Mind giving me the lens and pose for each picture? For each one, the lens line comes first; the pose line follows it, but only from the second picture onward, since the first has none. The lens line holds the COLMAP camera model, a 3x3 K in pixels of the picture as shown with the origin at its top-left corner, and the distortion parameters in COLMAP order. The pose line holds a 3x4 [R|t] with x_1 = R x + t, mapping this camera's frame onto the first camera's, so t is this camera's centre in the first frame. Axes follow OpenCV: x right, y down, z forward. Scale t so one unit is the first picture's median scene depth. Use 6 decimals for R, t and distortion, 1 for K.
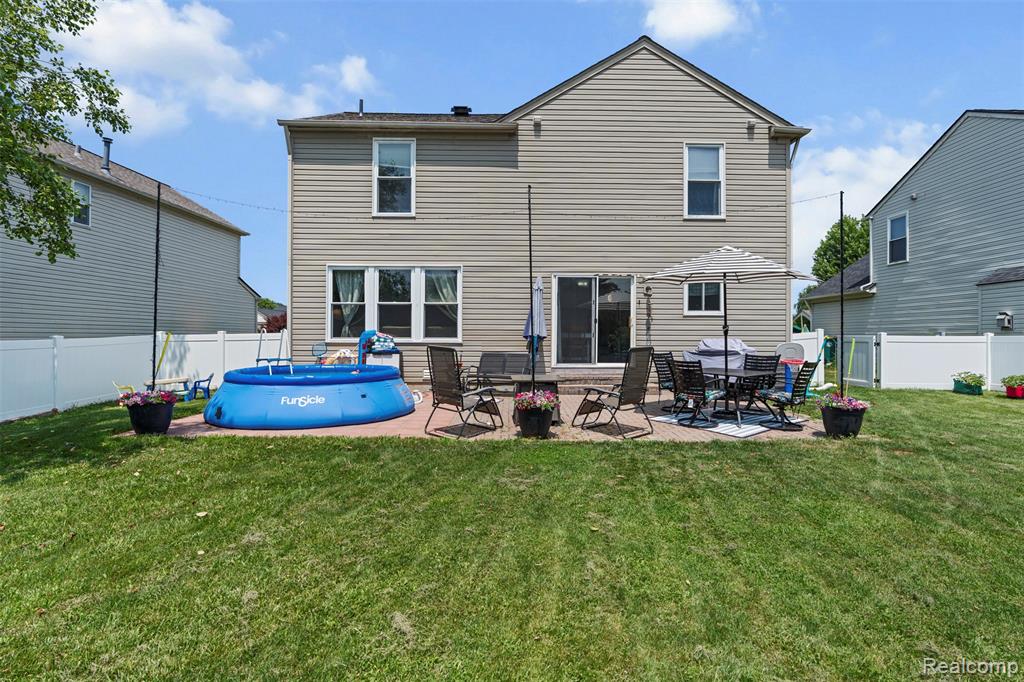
lens RADIAL K [[467.8, 0, 515.9], [0, 467.8, 340.1], [0, 0, 1]] dist [-0.002303, 0.000097]
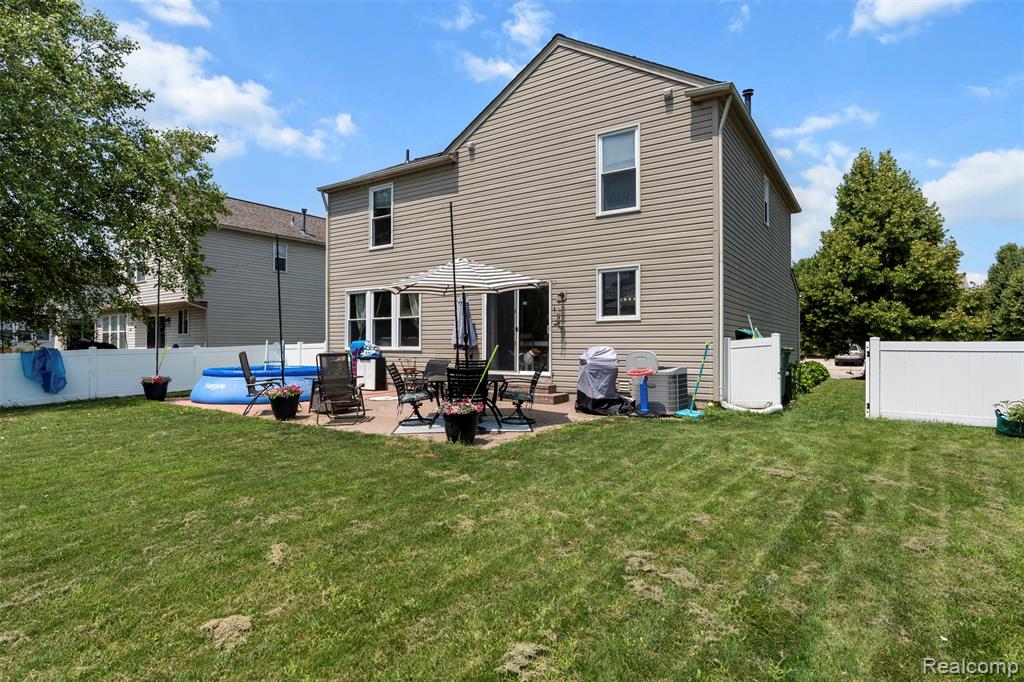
lens RADIAL K [[543.0, 0, 510.1], [0, 543.0, 342.9], [0, 0, 1]] dist [0.003646, 0.000038]
pose [[0.814242, -0.006358, -0.580491, 0.842084], [0.001375, 0.999958, -0.009023, -0.000808], [0.580524, 0.006548, 0.814217, 0.029510]]
